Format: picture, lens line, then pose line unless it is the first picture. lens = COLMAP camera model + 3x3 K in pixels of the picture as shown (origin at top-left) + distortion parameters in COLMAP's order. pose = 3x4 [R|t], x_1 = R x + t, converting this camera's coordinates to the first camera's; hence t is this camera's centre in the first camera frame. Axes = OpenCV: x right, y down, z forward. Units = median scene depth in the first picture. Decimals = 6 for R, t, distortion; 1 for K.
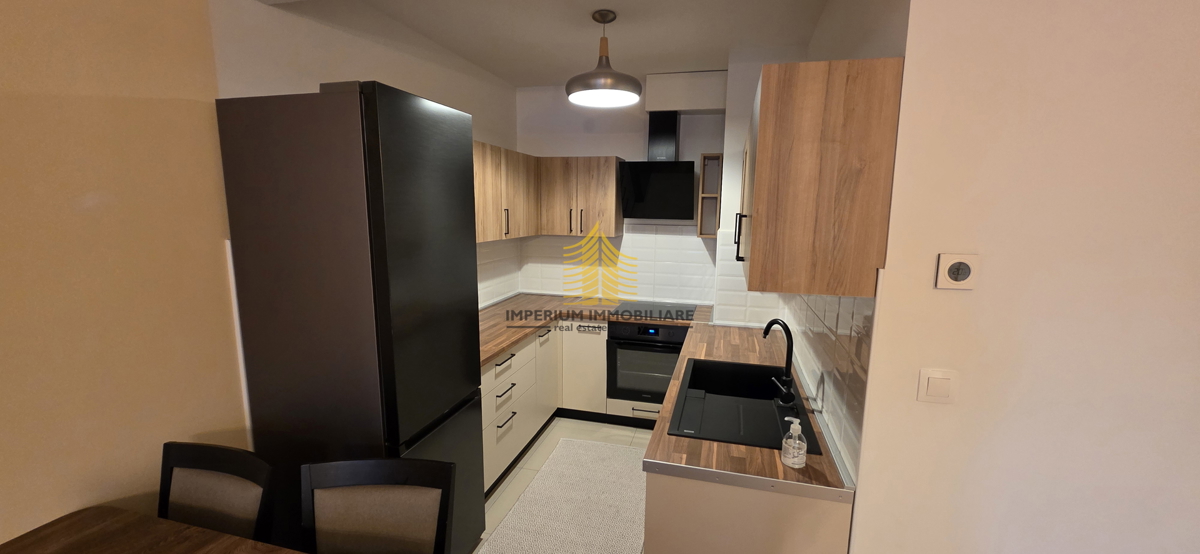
lens RADIAL K [[474.4, 0, 604.6], [0, 474.4, 279.2], [0, 0, 1]] dist [0.000089, -0.000143]
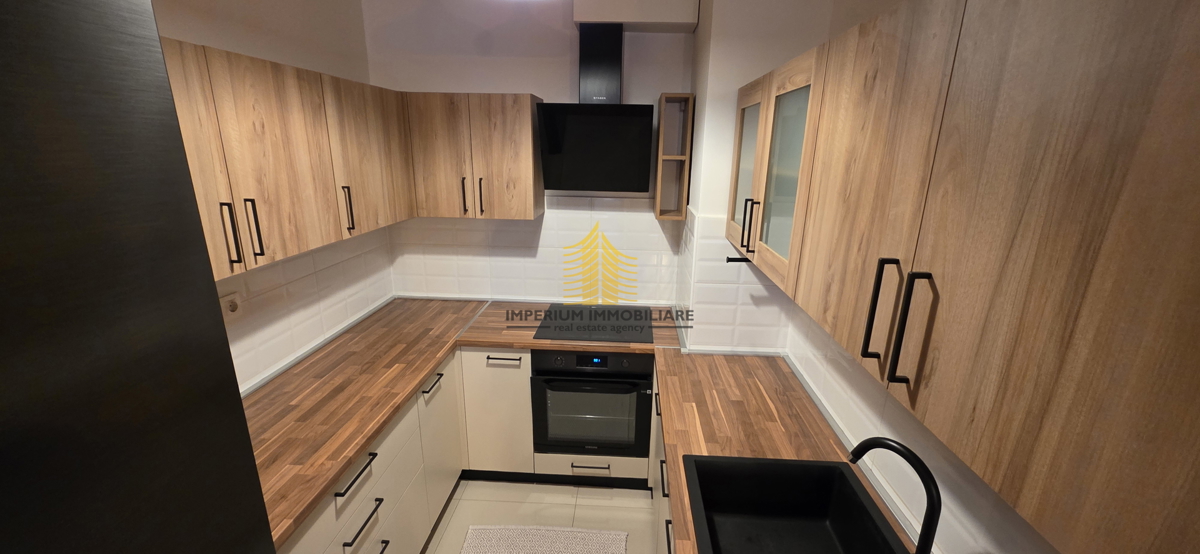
lens RADIAL K [[474.4, 0, 604.6], [0, 474.4, 279.2], [0, 0, 1]] dist [0.000089, -0.000143]
pose [[0.979425, -0.052926, 0.194743, -0.017307], [0.028248, 0.991451, 0.127383, -0.096747], [-0.199821, -0.119261, 0.972547, 0.352431]]
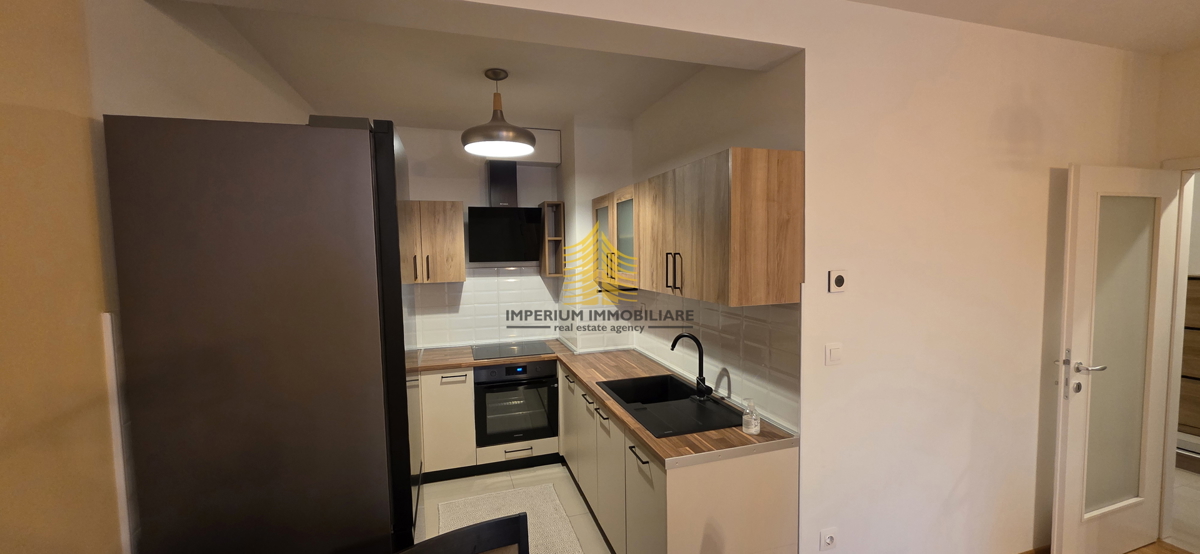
lens RADIAL K [[474.4, 0, 604.6], [0, 474.4, 279.2], [0, 0, 1]] dist [0.000089, -0.000143]
pose [[0.839114, -0.061796, 0.540435, -0.296599], [0.109505, 0.992376, -0.056550, -0.006806], [-0.532820, 0.106632, 0.839483, 0.017608]]
